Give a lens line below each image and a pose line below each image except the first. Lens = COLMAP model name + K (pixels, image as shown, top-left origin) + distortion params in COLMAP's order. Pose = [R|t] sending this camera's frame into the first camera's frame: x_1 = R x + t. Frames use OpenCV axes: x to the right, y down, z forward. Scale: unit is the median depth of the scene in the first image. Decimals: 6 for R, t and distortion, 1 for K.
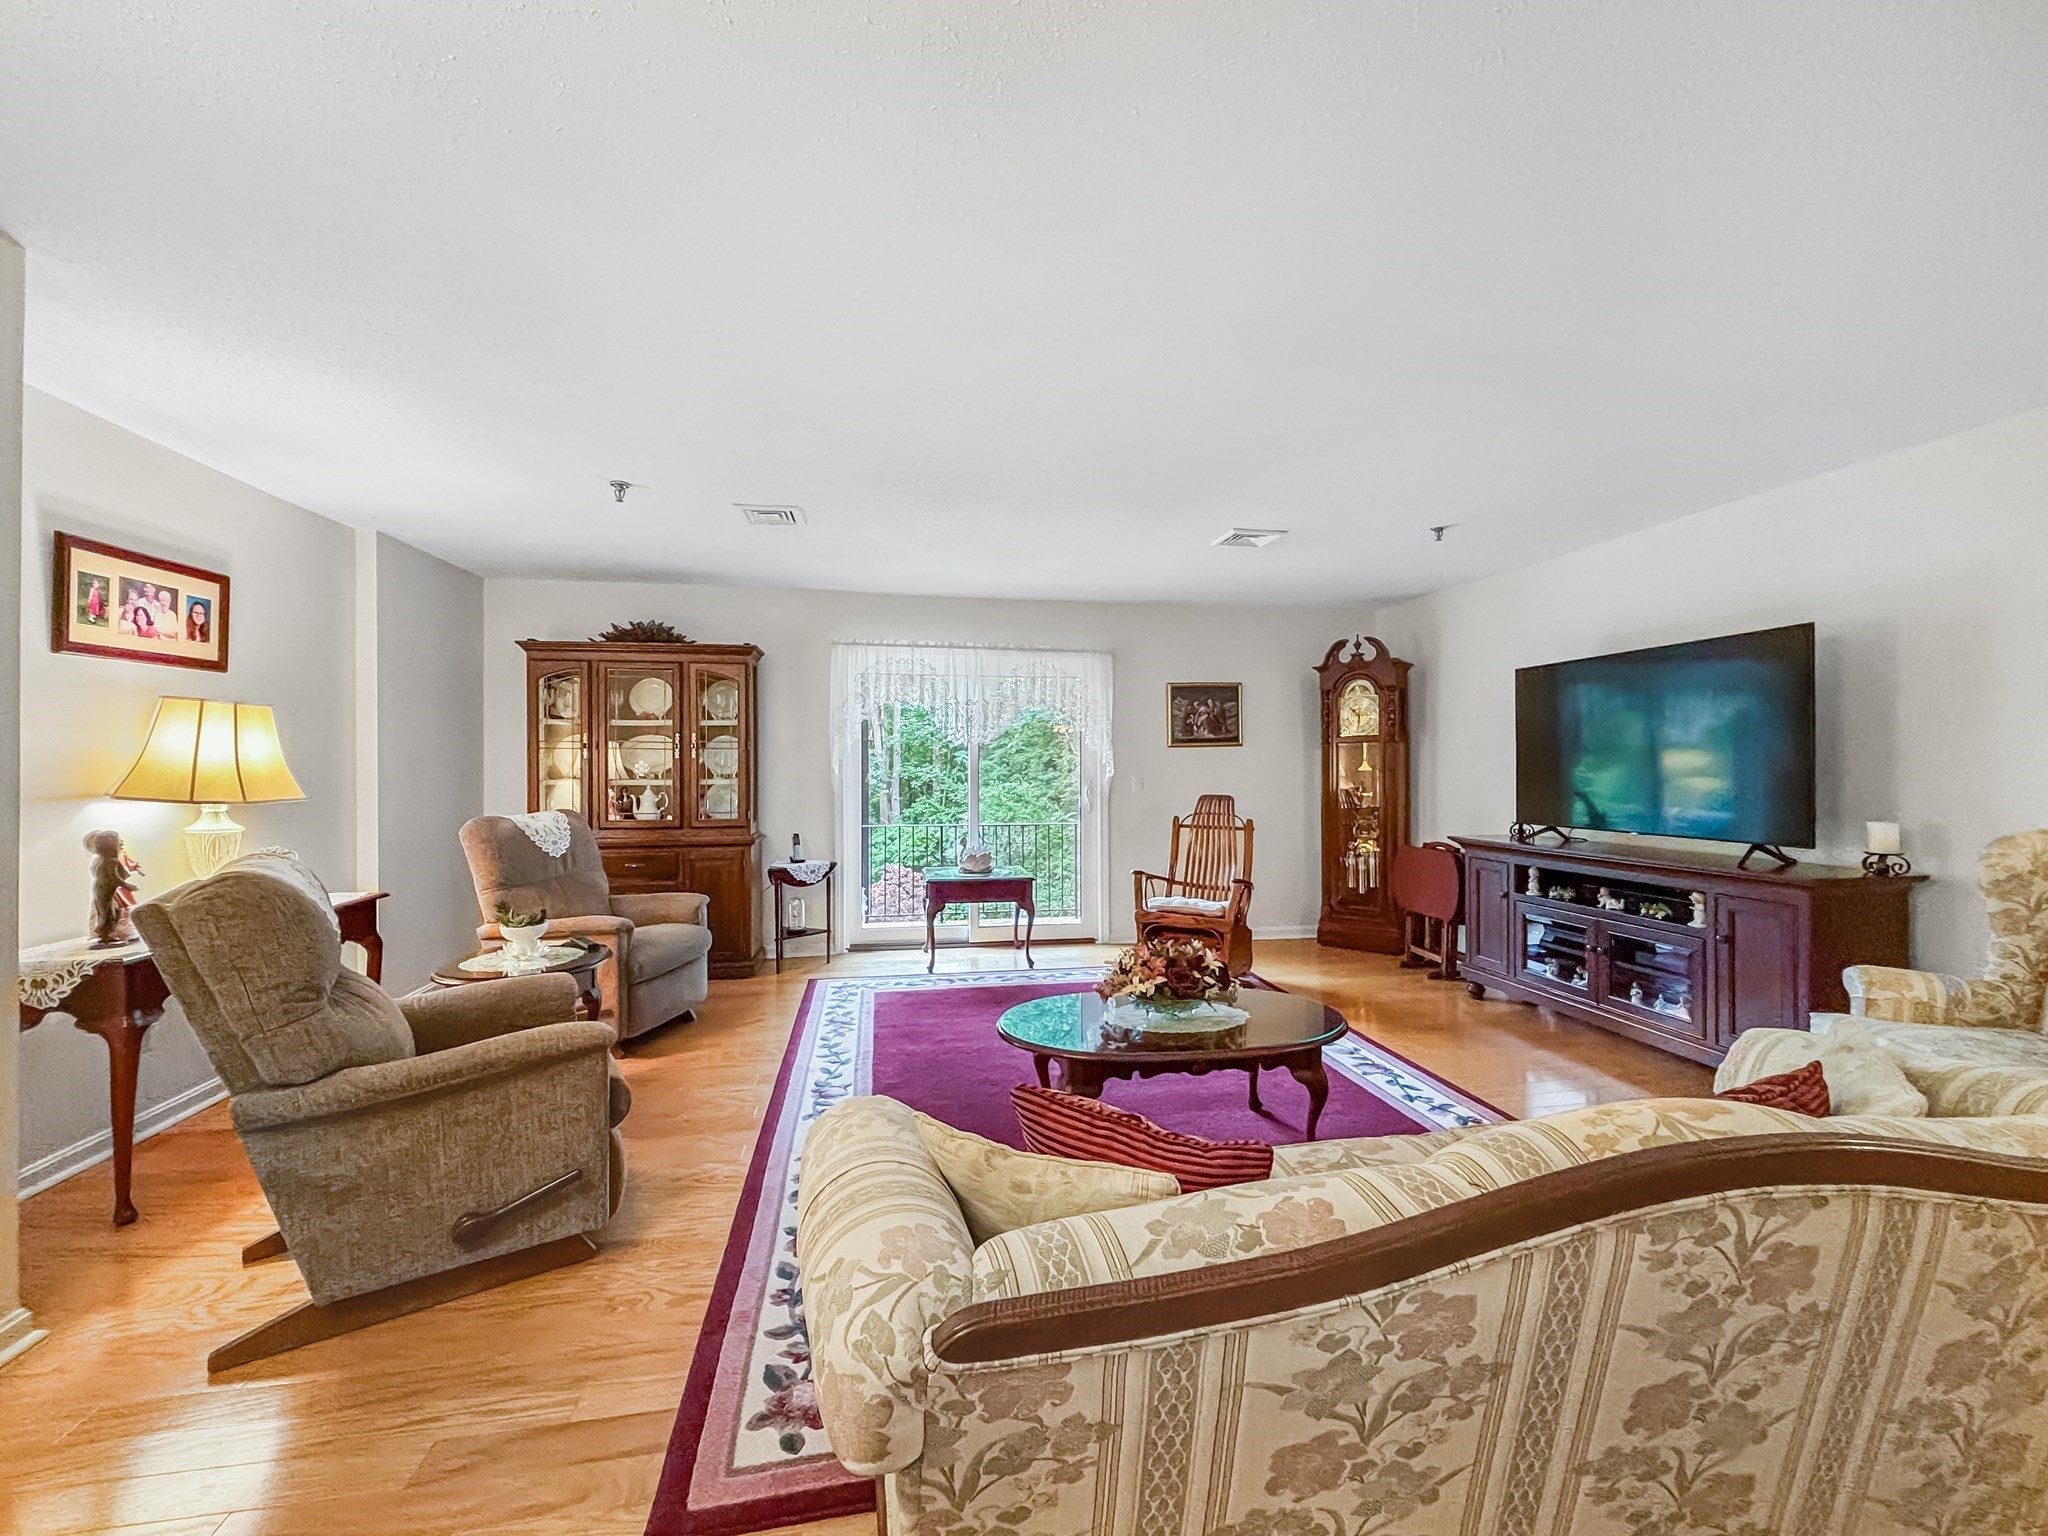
lens RADIAL K [[836.5, 0, 1027.1], [0, 836.5, 753.2], [0, 0, 1]] dist [-0.003314, -0.000208]
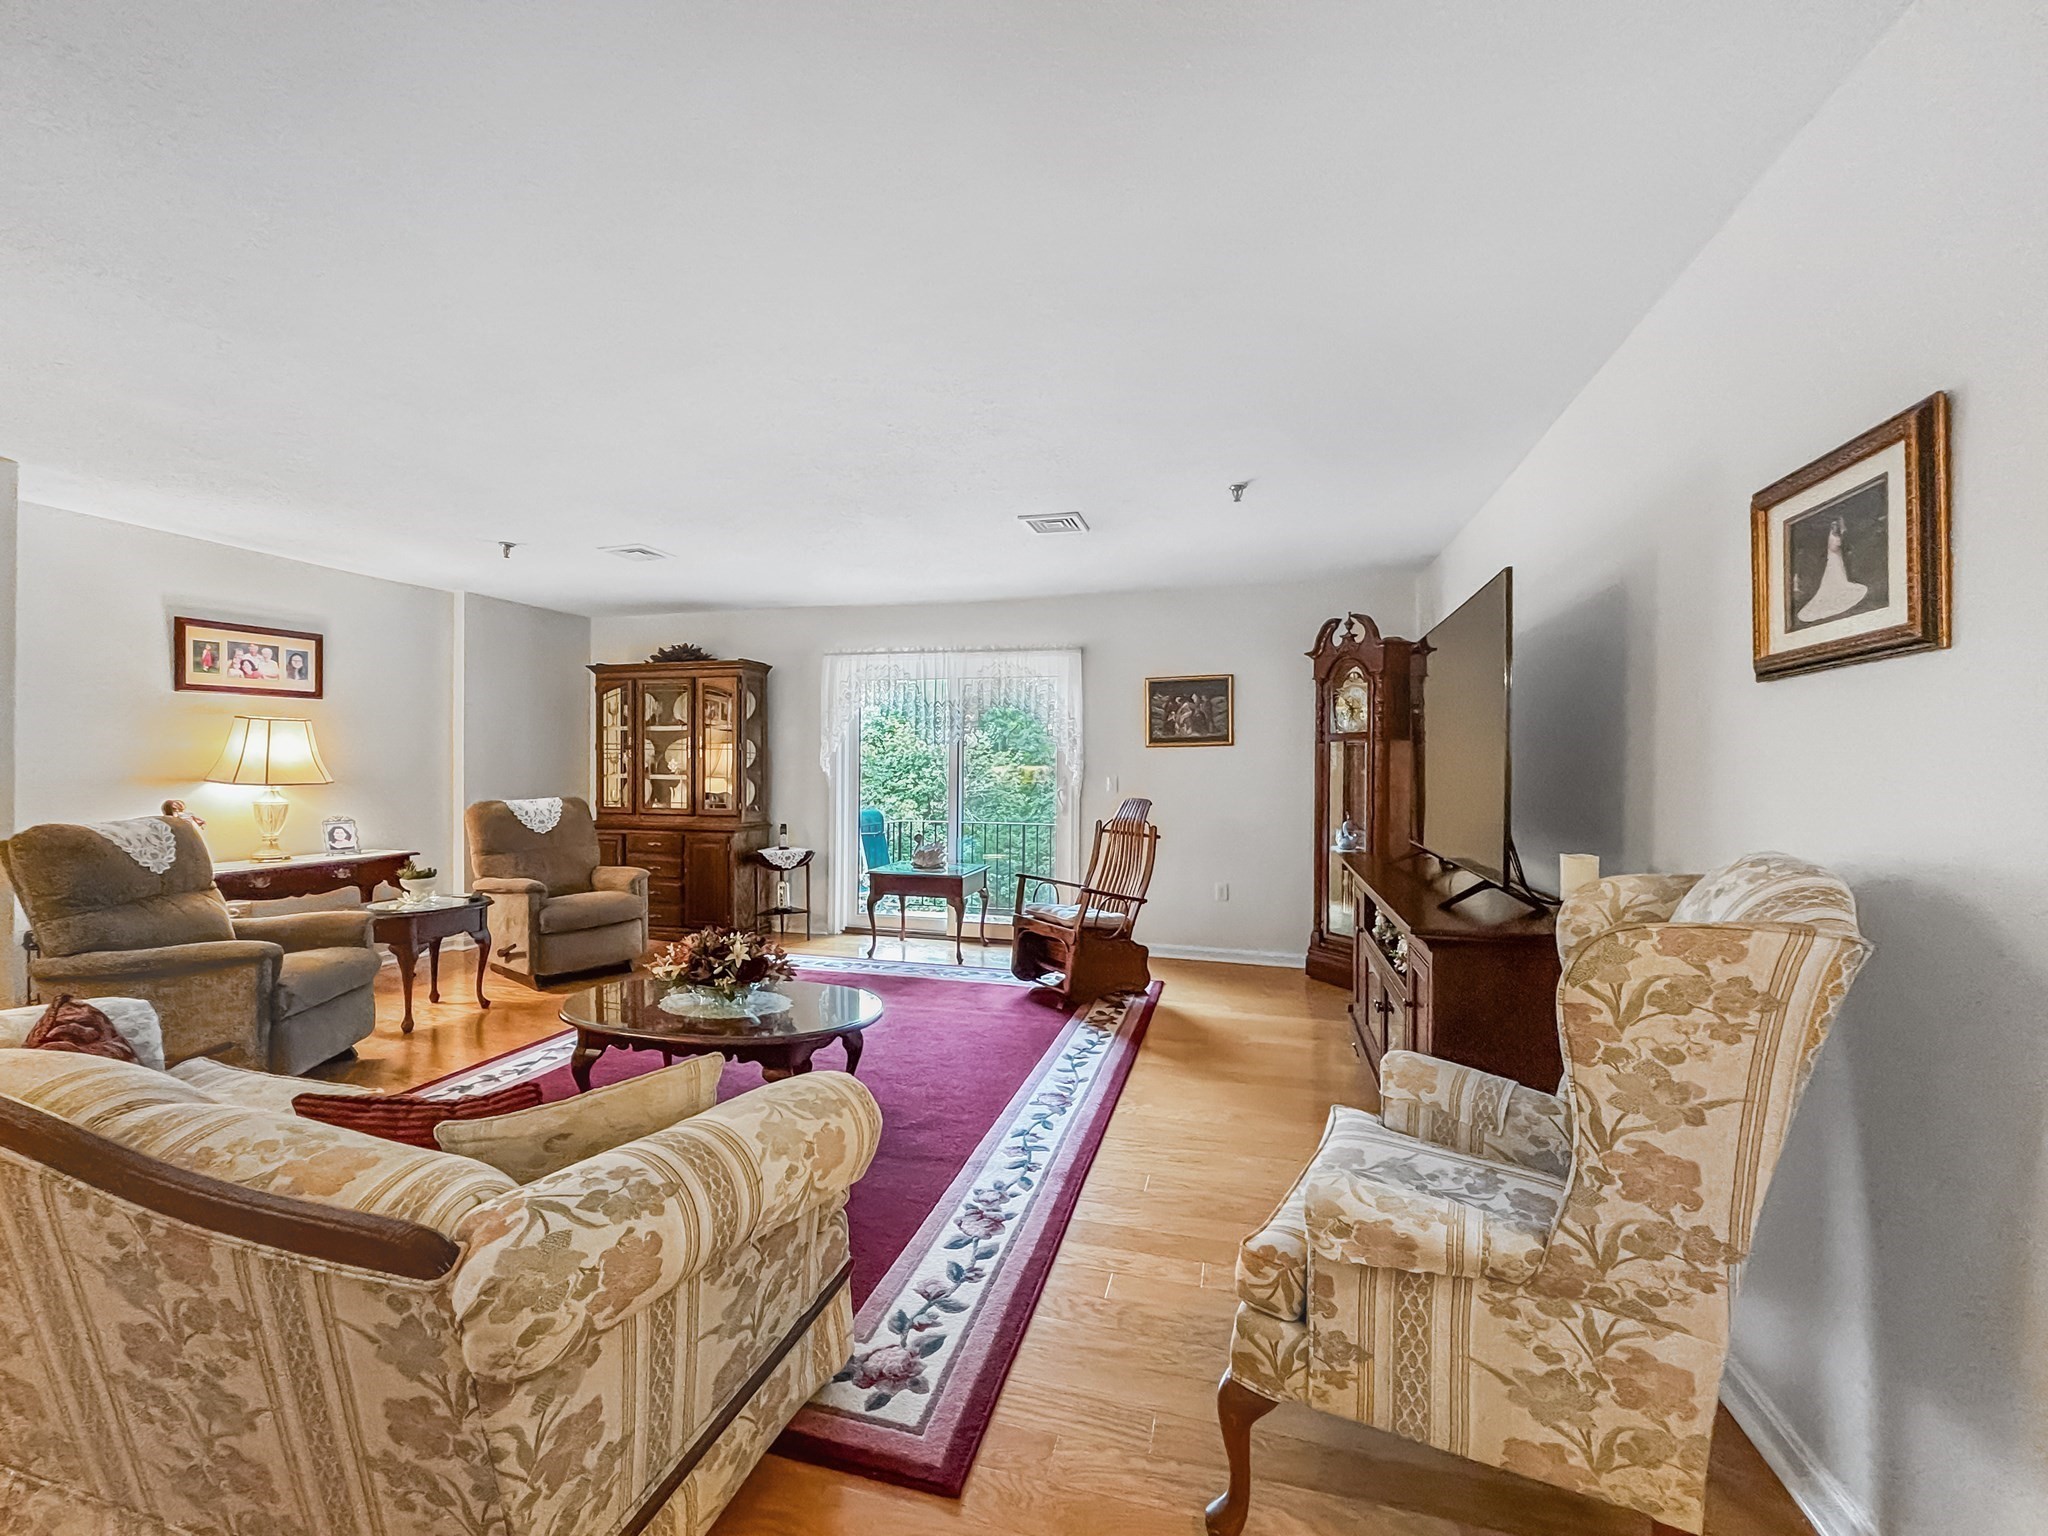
lens RADIAL K [[842.9, 0, 1026.7], [0, 842.9, 760.8], [0, 0, 1]] dist [-0.001128, -0.000313]
pose [[0.904261, 0.004230, -0.426959, 0.526914], [-0.000494, 0.999961, 0.008862, -0.000105], [0.426980, -0.007803, 0.904227, 0.109838]]
